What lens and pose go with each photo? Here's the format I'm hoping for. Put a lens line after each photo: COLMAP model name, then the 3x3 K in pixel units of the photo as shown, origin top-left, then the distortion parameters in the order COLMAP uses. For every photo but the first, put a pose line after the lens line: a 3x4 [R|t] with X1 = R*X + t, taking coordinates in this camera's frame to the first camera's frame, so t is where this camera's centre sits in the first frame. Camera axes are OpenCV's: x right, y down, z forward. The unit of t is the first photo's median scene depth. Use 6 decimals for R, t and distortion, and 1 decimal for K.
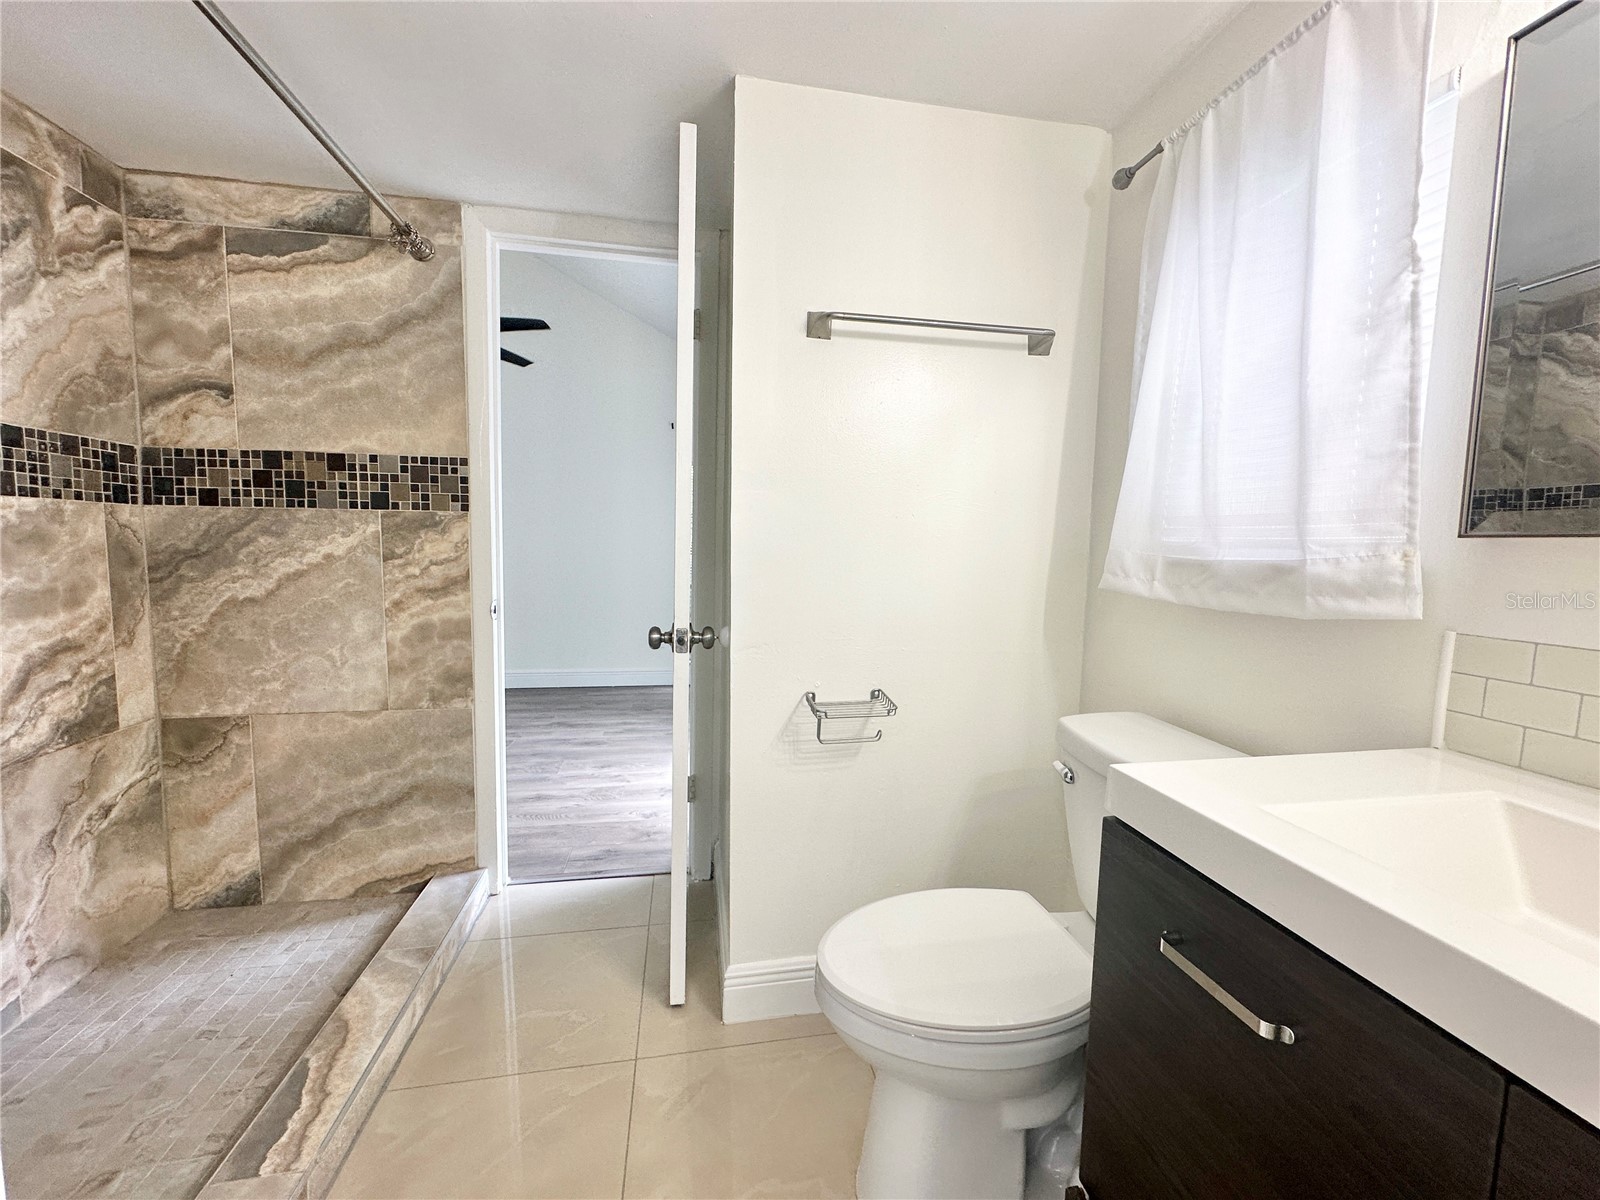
lens RADIAL K [[639.2, 0, 802.8], [0, 639.2, 601.5], [0, 0, 1]] dist [-0.002080, 0.000713]
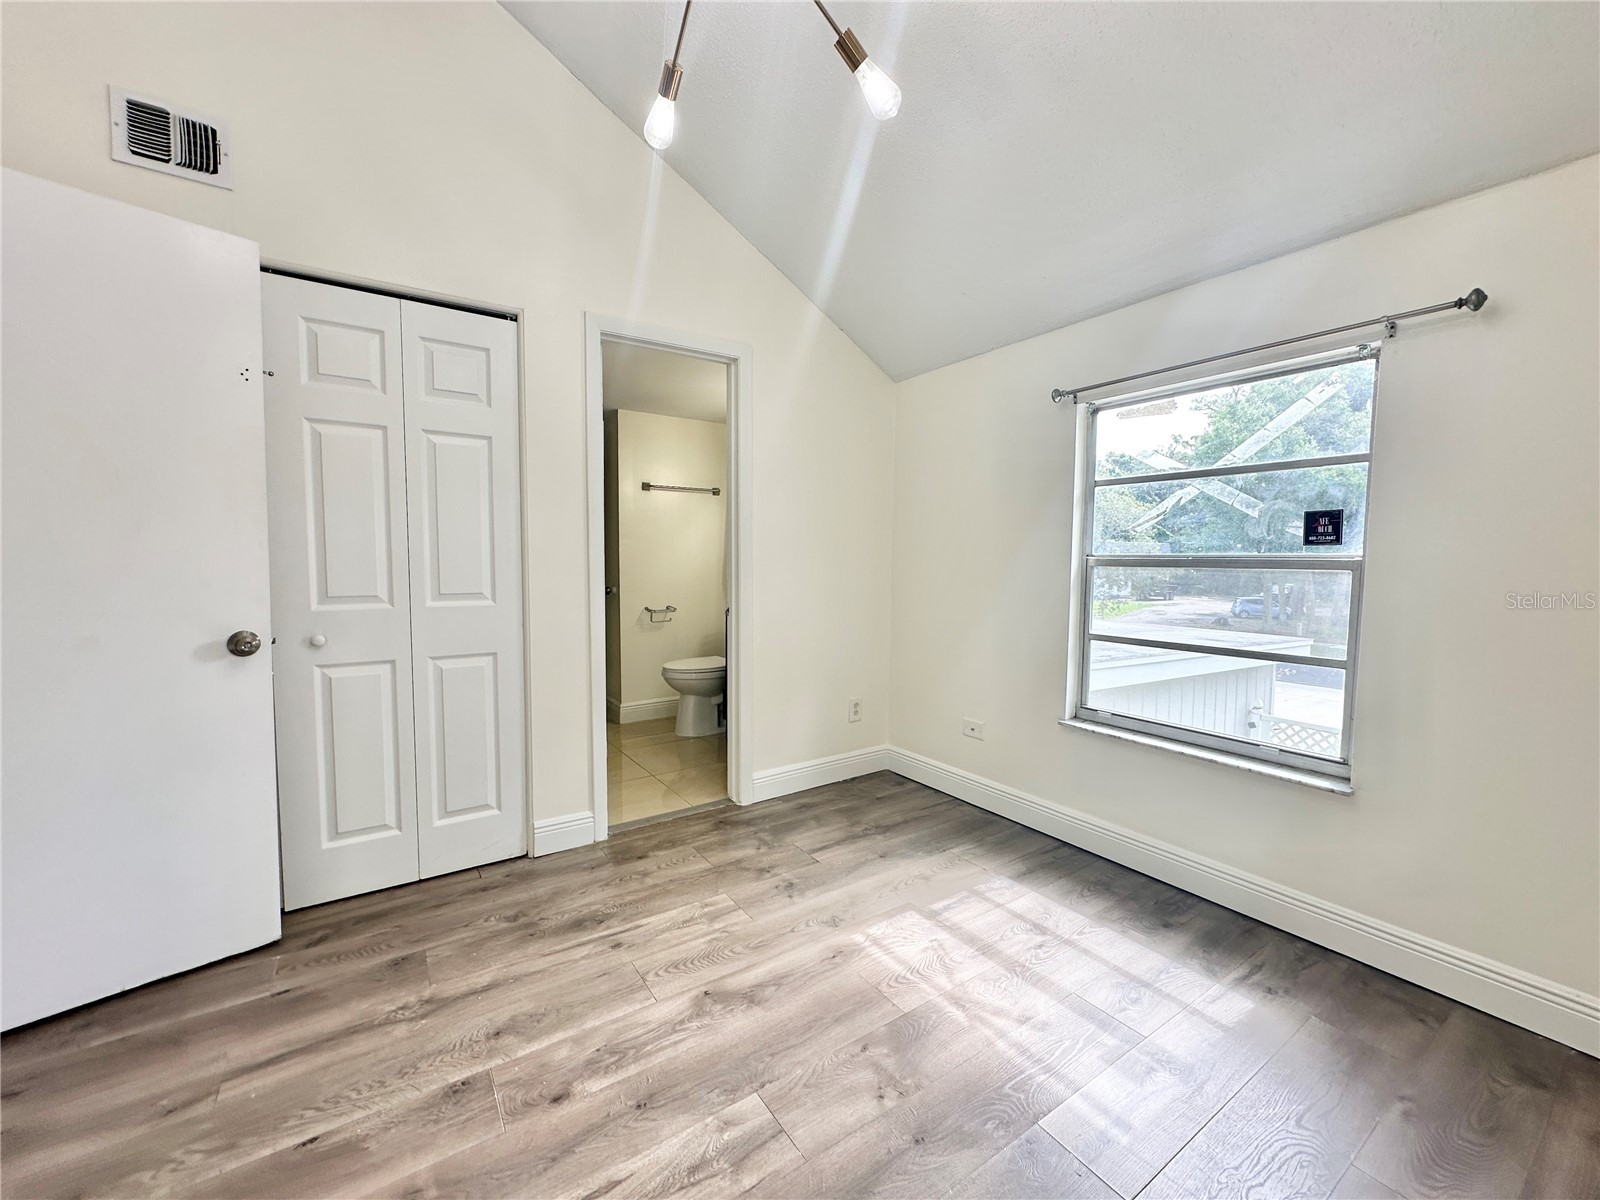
lens RADIAL K [[639.2, 0, 802.8], [0, 639.2, 601.5], [0, 0, 1]] dist [-0.002080, 0.000713]
pose [[0.913511, -0.040388, 0.404805, -0.769777], [0.045944, 0.998936, -0.004016, 0.238738], [-0.404212, 0.022267, 0.914394, -2.936711]]
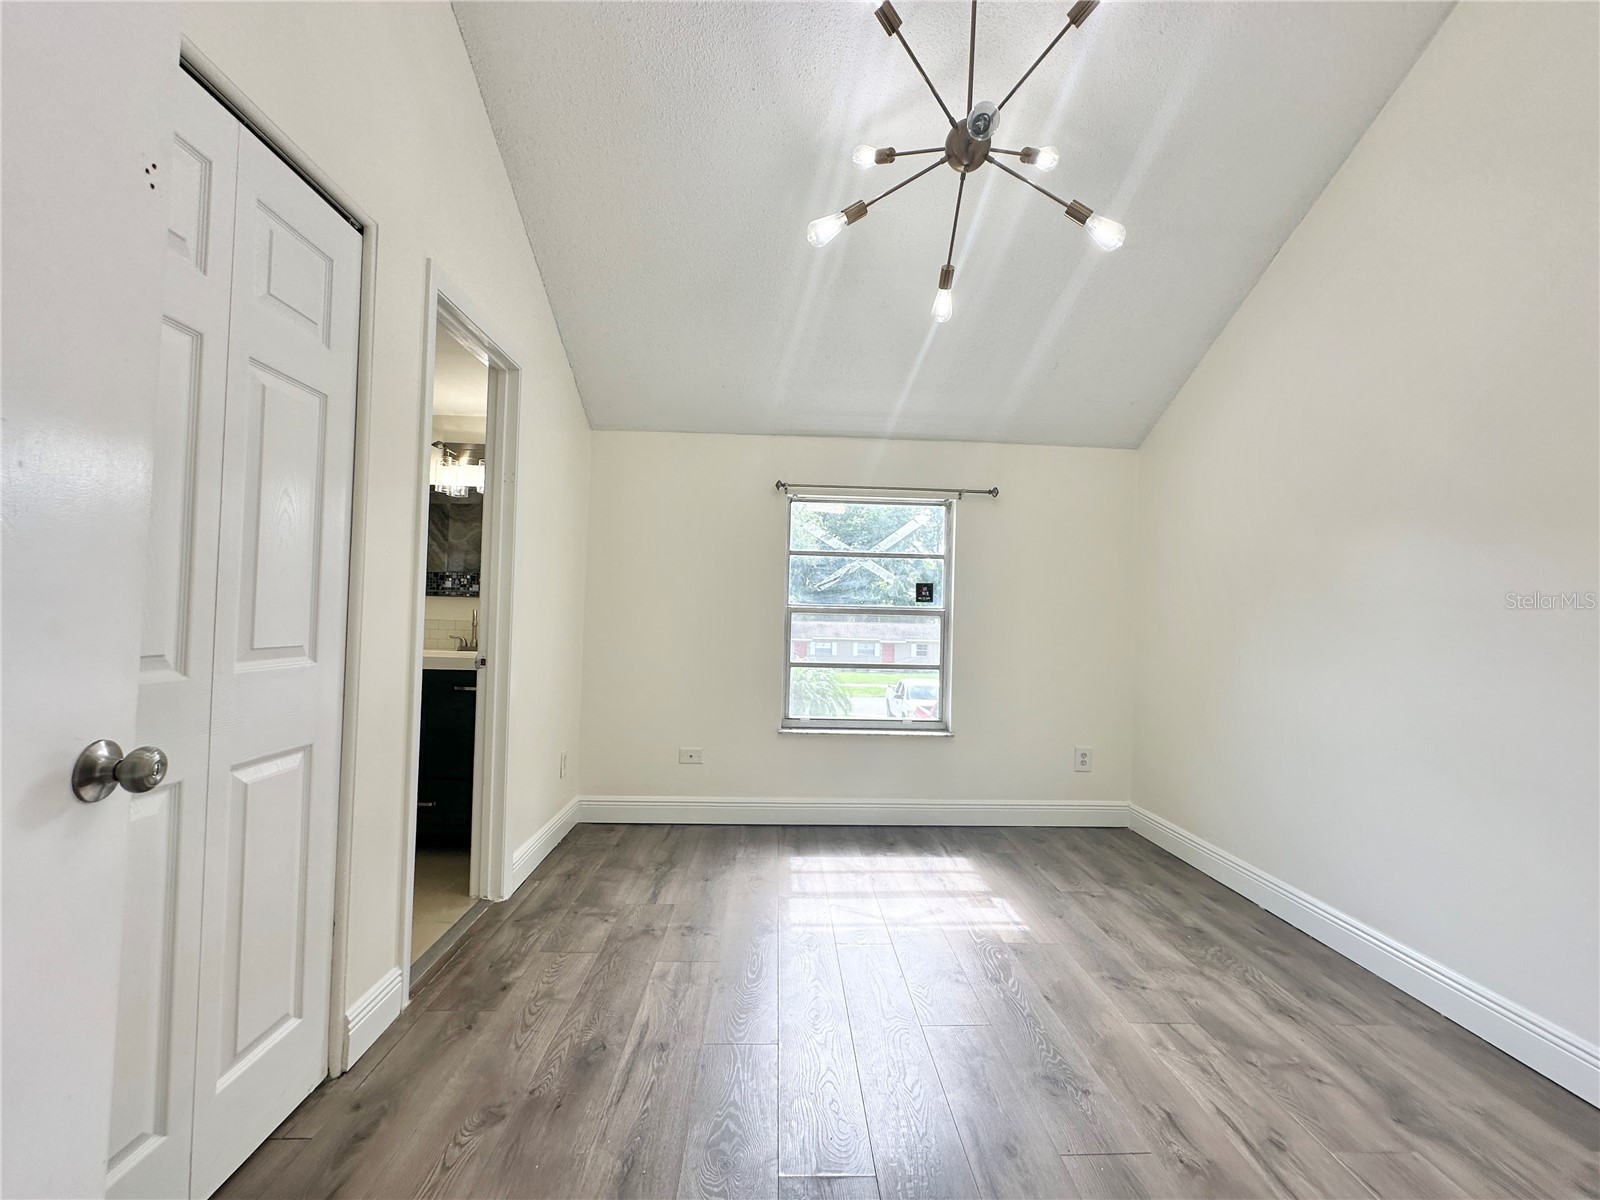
lens RADIAL K [[639.2, 0, 802.8], [0, 639.2, 601.5], [0, 0, 1]] dist [-0.002080, 0.000713]
pose [[0.139277, 0.008426, 0.990218, -2.105585], [0.065671, 0.997684, -0.017726, 0.146780], [-0.988073, 0.067497, 0.138401, -1.627946]]
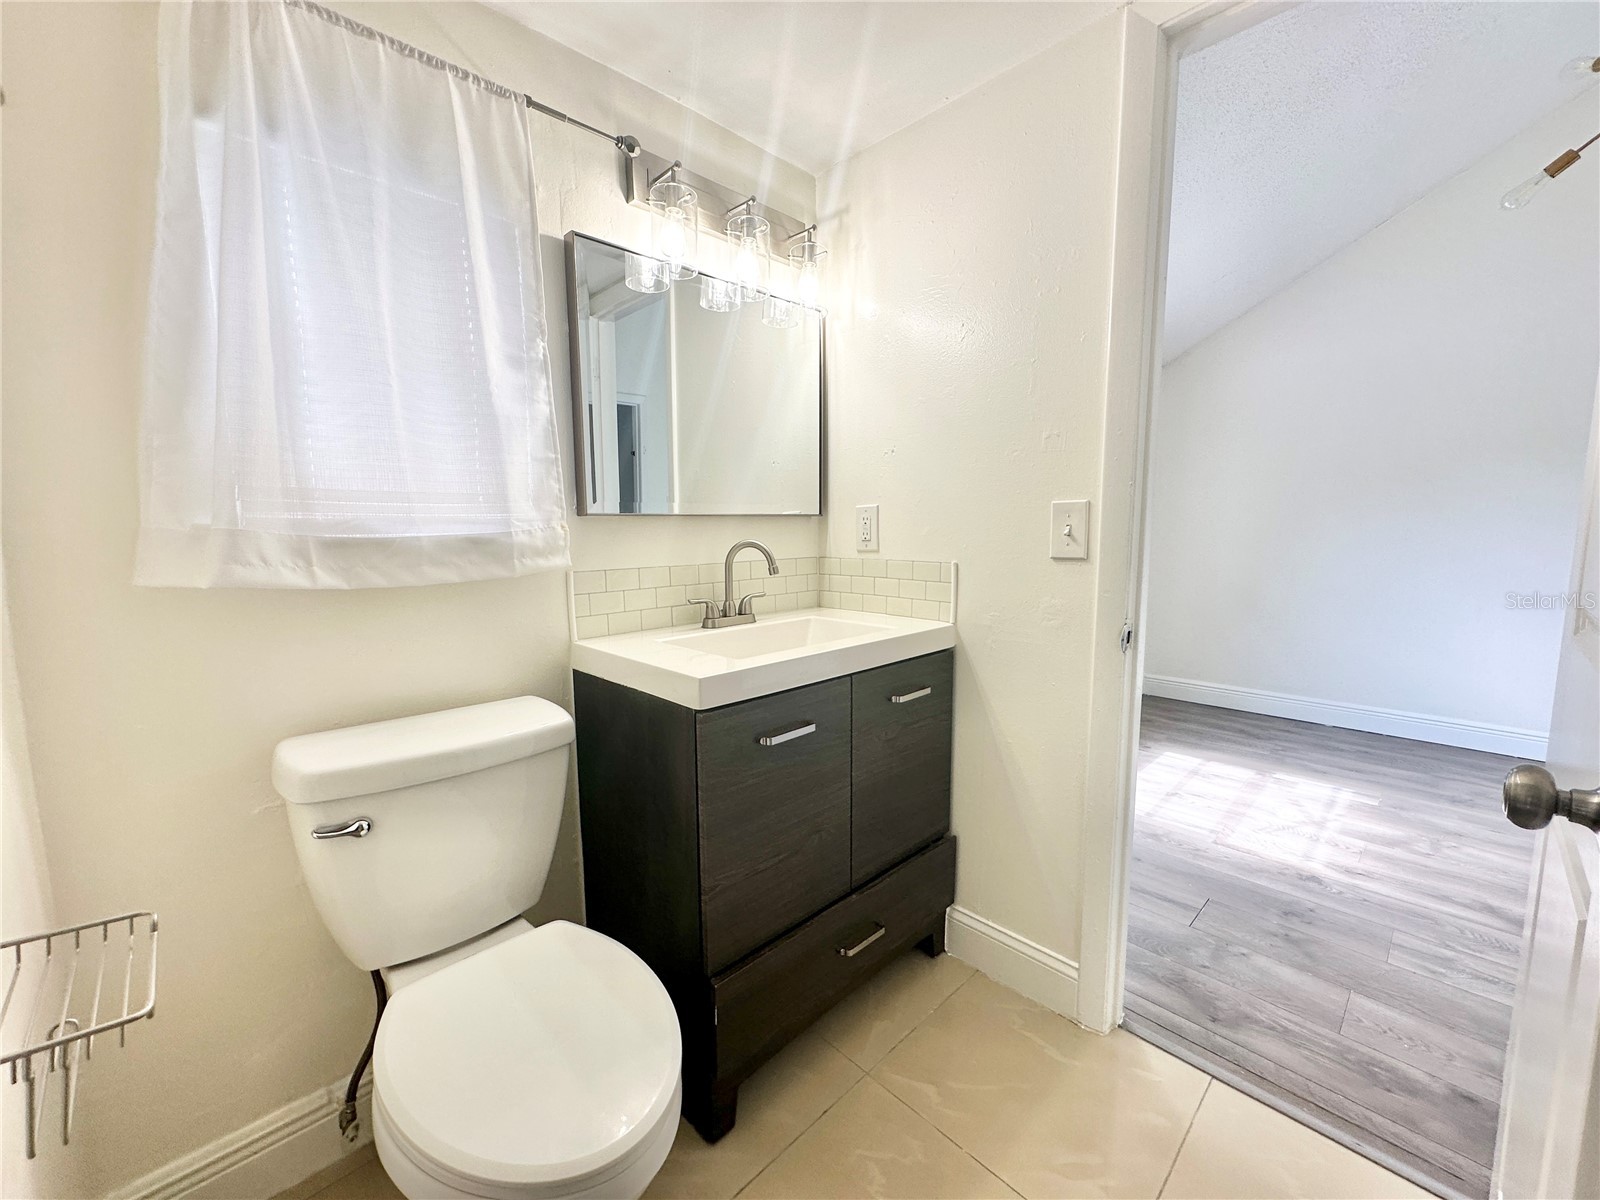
lens RADIAL K [[639.2, 0, 802.8], [0, 639.2, 601.5], [0, 0, 1]] dist [-0.002080, 0.000713]
pose [[-0.553141, -0.112328, 0.825480, -0.588285], [0.076916, 0.979750, 0.184861, -0.113335], [-0.829529, 0.165747, -0.533300, 1.144450]]
